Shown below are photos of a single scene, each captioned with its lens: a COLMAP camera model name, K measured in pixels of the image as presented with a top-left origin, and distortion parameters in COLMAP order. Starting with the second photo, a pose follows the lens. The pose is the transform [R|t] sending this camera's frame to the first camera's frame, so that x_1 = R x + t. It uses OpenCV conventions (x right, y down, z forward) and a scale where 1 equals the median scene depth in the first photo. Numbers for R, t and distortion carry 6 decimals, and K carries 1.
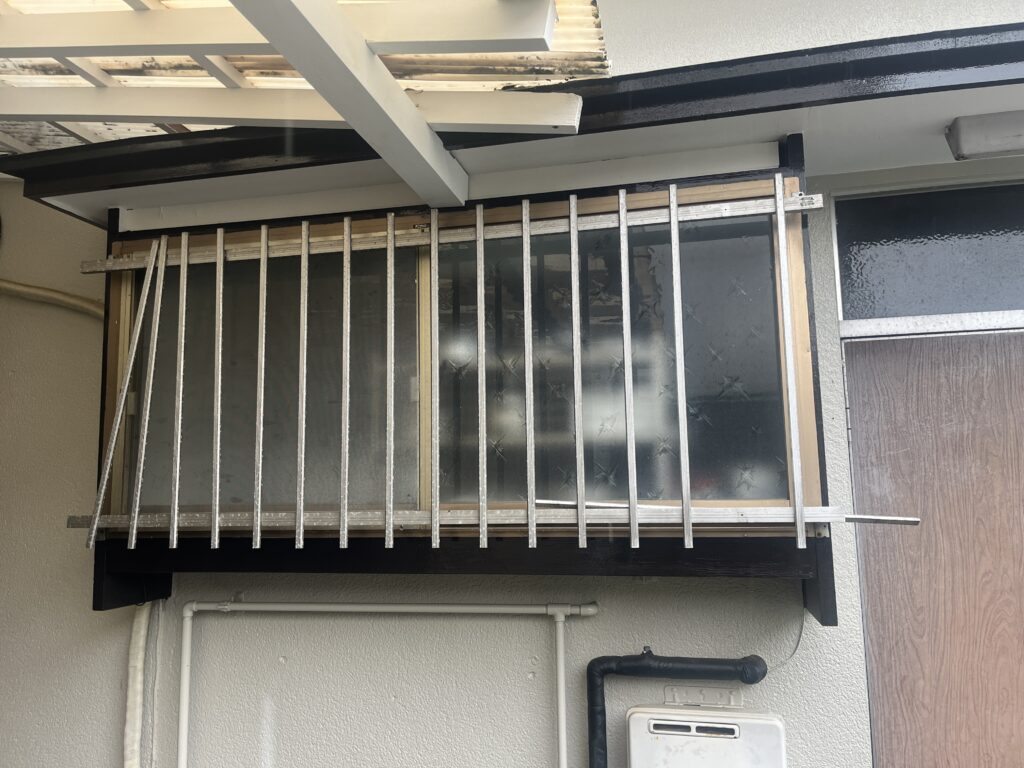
lens RADIAL K [[774.8, 0, 506.9], [0, 774.8, 389.6], [0, 0, 1]] dist [0.049944, -0.069226]
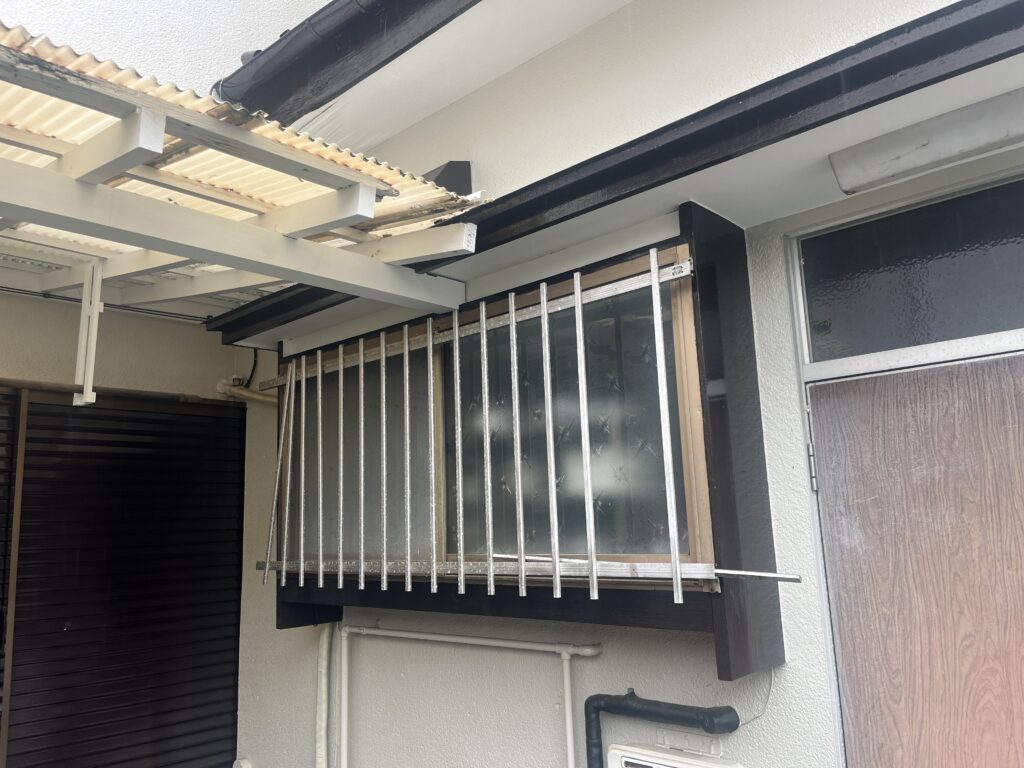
lens RADIAL K [[774.8, 0, 478.7], [0, 774.8, 392.4], [0, 0, 1]] dist [0.049944, -0.069226]
pose [[0.861738, -0.102391, -0.496913, 0.583010], [0.088535, 0.994744, -0.051436, -0.041725], [0.499568, 0.000331, 0.866274, -0.041783]]
